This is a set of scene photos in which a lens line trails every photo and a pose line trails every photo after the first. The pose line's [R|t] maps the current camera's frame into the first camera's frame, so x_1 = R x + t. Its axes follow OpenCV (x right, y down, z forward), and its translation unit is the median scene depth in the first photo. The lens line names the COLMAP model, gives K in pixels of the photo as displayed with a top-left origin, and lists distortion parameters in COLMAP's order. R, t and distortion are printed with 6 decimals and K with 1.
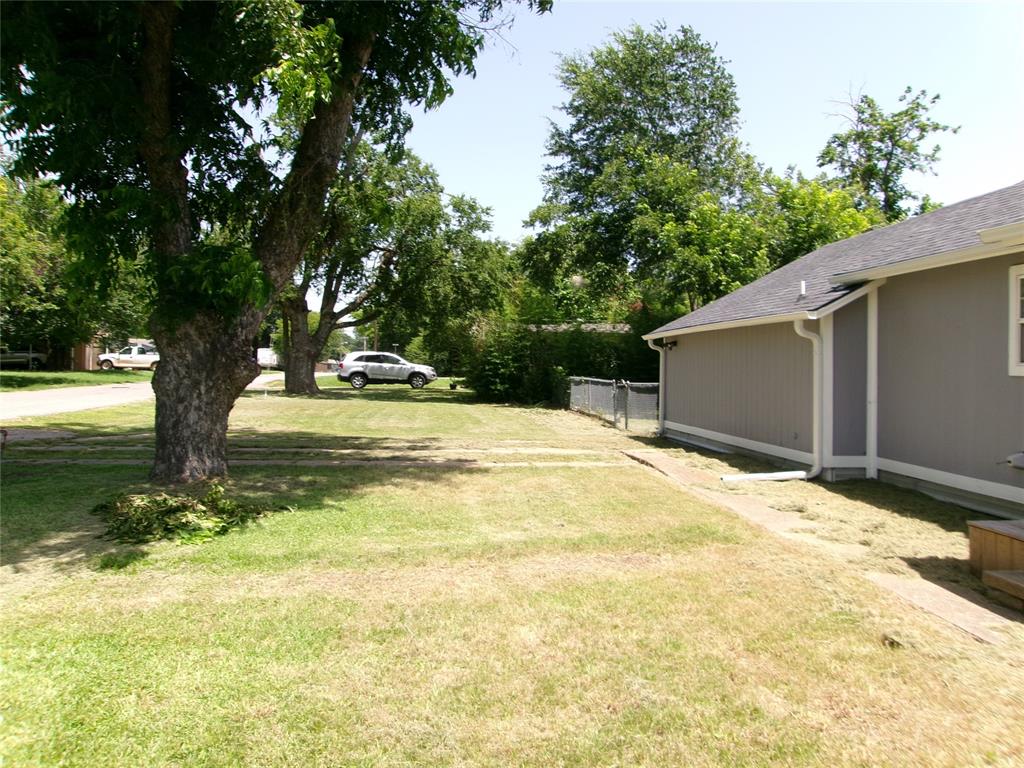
lens RADIAL K [[787.4, 0, 511.9], [0, 787.4, 385.3], [0, 0, 1]] dist [-0.026879, 0.052934]
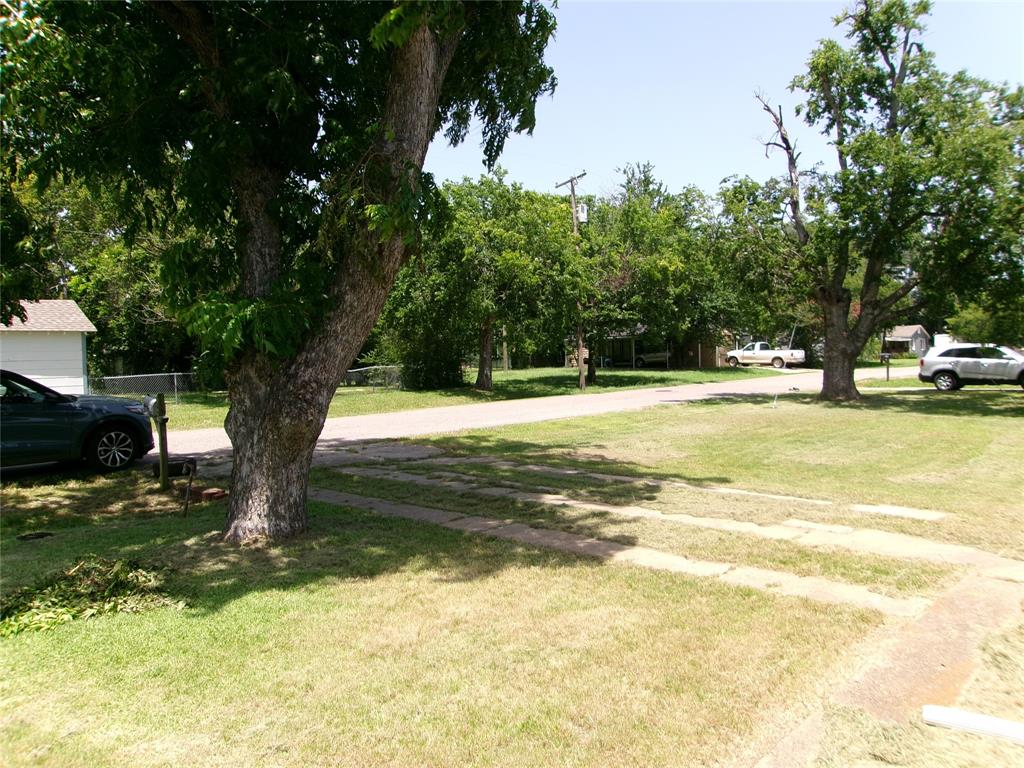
lens RADIAL K [[787.4, 0, 511.7], [0, 787.4, 380.5], [0, 0, 1]] dist [-0.026879, 0.052934]
pose [[0.658506, -0.001369, -0.752574, 0.122870], [0.008863, 0.999943, 0.005937, -0.016621], [0.752523, -0.010579, 0.658481, 0.164977]]
